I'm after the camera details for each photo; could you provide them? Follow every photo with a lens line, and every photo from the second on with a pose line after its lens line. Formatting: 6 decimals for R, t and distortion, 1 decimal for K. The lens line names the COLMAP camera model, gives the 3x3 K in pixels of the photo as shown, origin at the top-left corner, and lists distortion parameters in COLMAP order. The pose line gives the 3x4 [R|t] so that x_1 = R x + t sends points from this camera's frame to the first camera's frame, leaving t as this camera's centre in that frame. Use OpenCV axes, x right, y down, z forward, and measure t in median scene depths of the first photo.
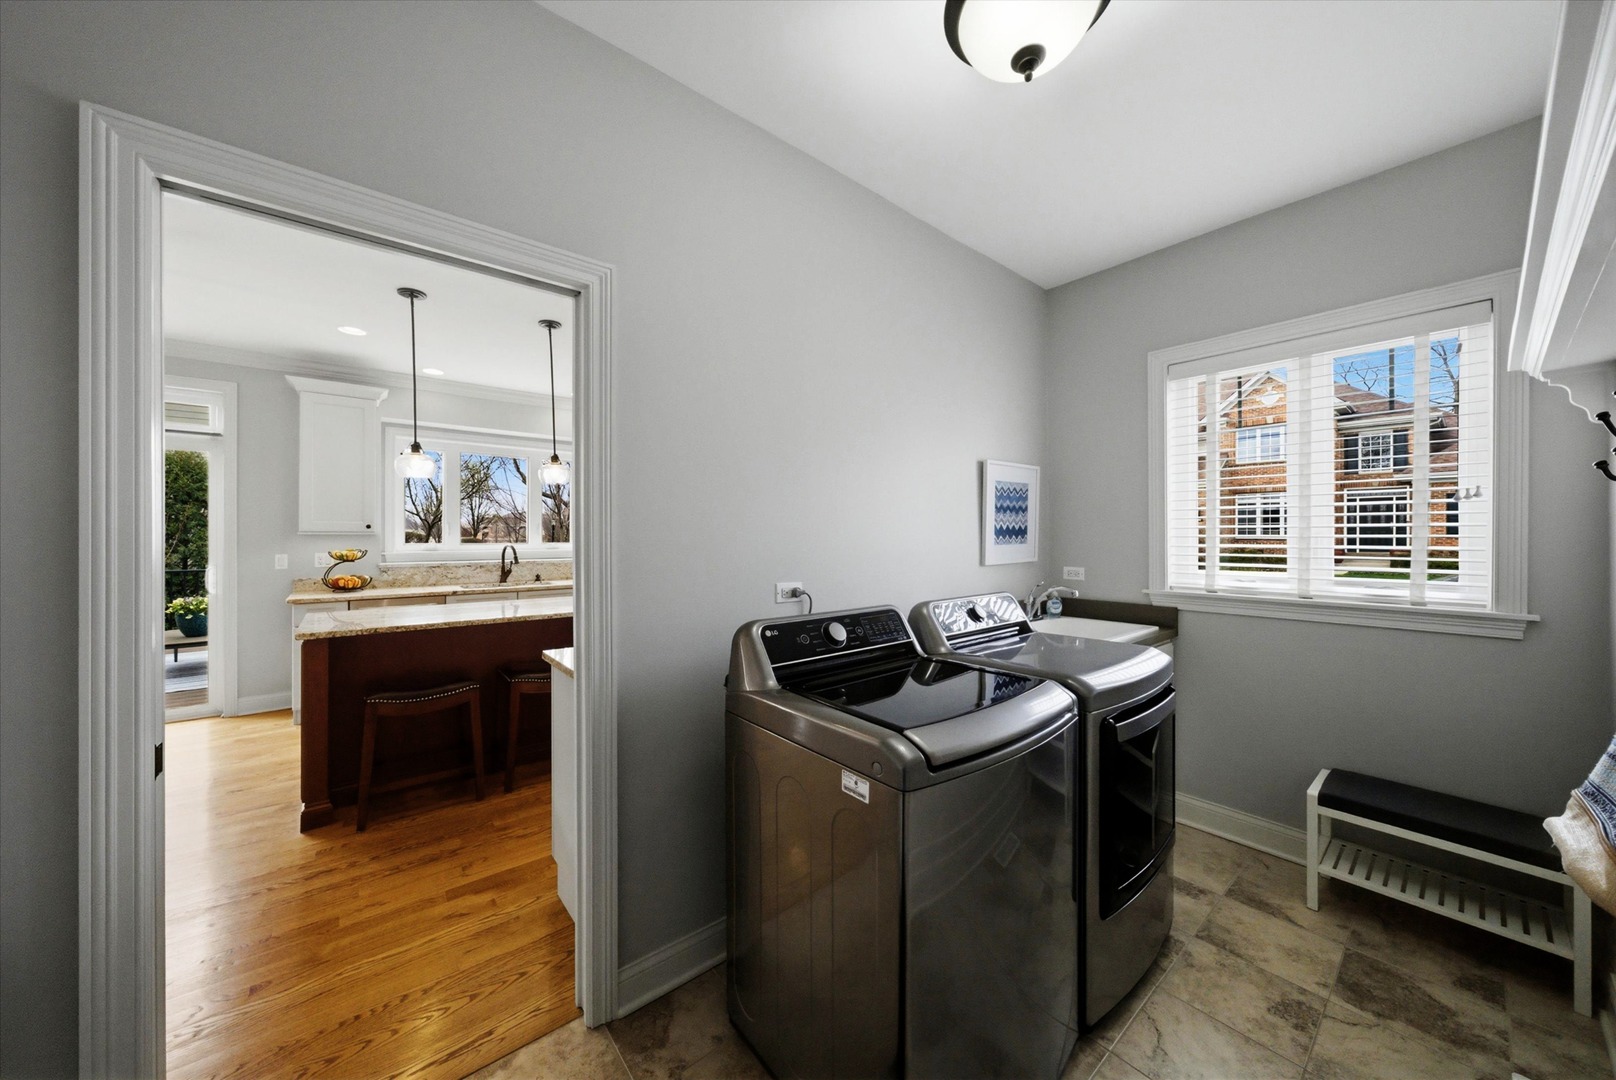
lens RADIAL K [[559.6, 0, 809.1], [0, 559.6, 534.4], [0, 0, 1]] dist [0.001261, 0.000259]
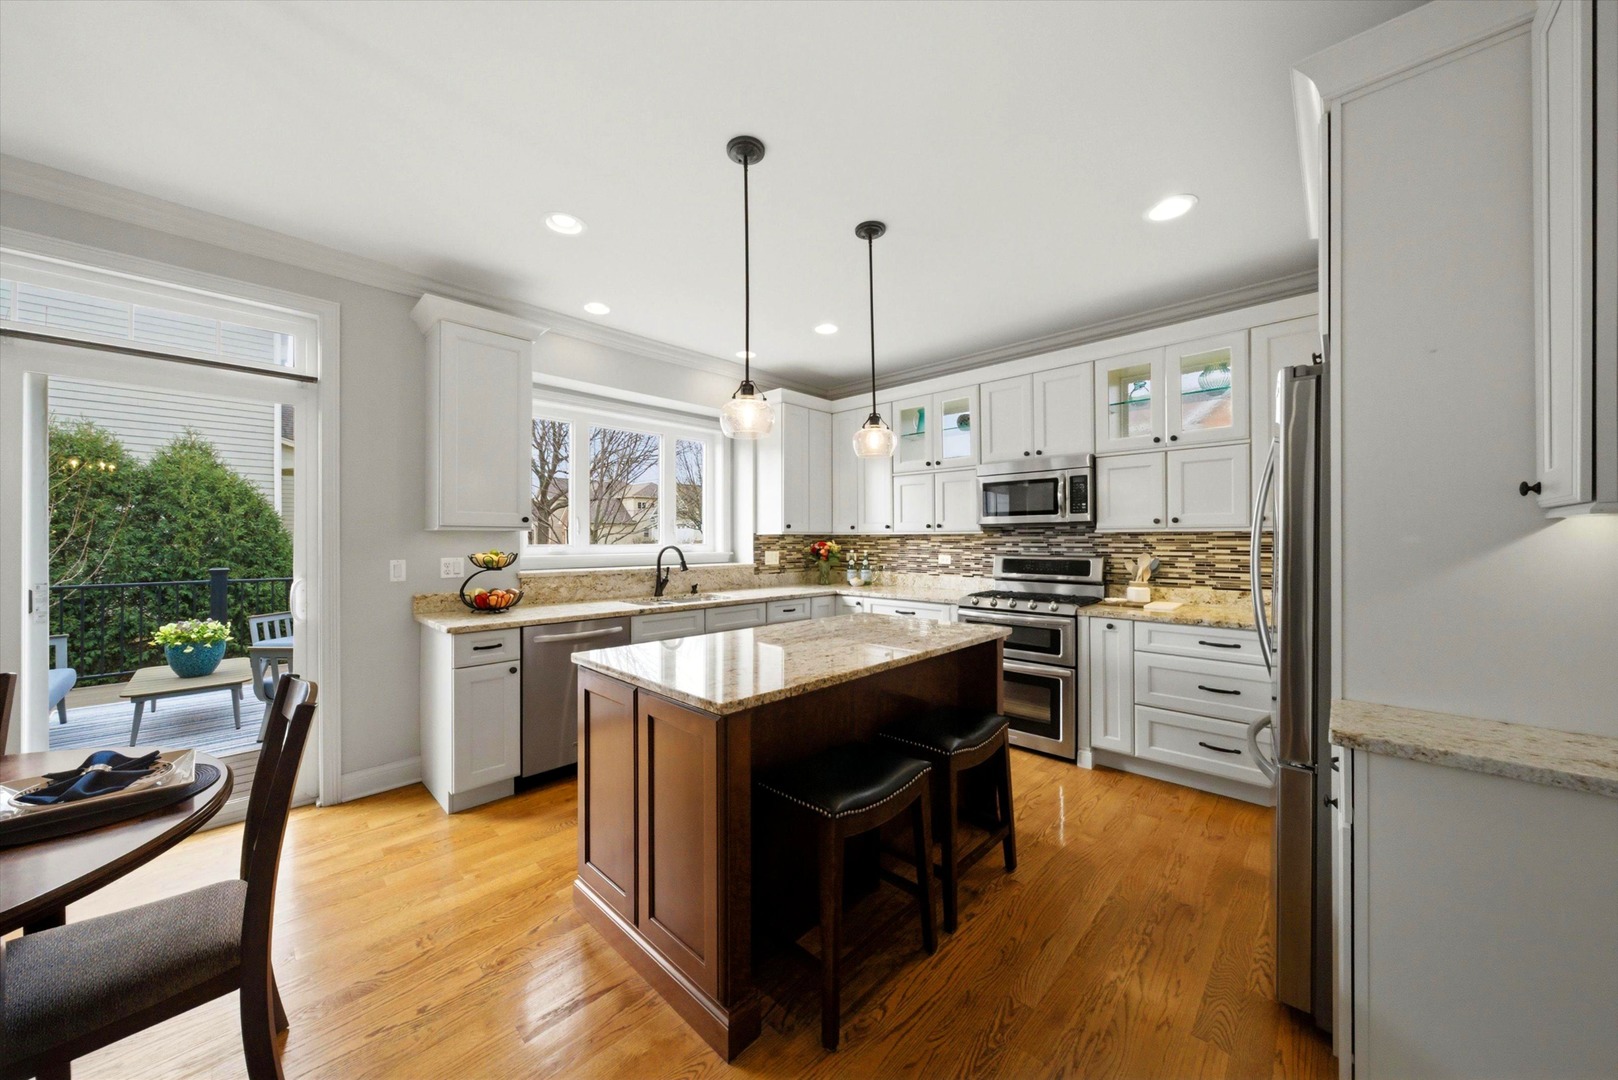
lens RADIAL K [[560.3, 0, 806.8], [0, 560.3, 538.8], [0, 0, 1]] dist [0.001261, 0.000259]
pose [[0.993249, -0.000305, 0.115999, -0.476375], [0.000655, 0.999995, -0.002973, 0.011361], [-0.115997, 0.003029, 0.993245, 0.237656]]
